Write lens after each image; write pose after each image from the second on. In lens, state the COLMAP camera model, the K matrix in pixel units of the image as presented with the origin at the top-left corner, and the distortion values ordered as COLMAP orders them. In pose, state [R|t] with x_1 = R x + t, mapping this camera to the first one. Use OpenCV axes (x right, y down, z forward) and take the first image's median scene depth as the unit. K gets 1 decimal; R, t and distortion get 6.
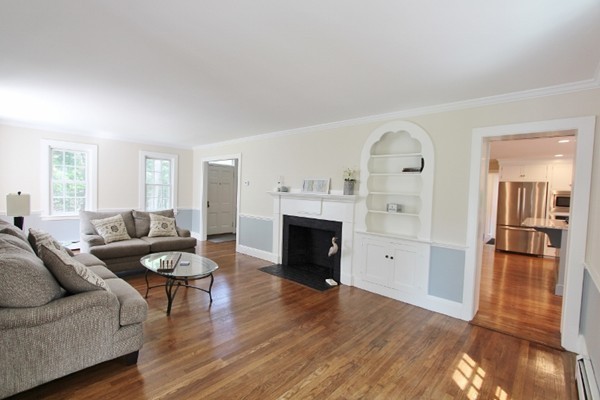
lens RADIAL K [[276.6, 0, 298.6], [0, 276.6, 205.9], [0, 0, 1]] dist [-0.013615, 0.001261]
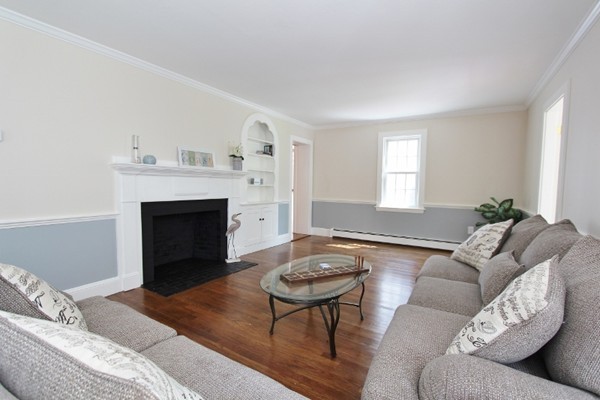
lens RADIAL K [[276.6, 0, 298.6], [0, 276.6, 201.7], [0, 0, 1]] dist [-0.013615, 0.001261]
pose [[-0.191287, -0.111025, 0.975235, -0.863530], [0.017218, 0.993050, 0.116431, -0.041321], [-0.981383, 0.039063, -0.188046, 0.954600]]
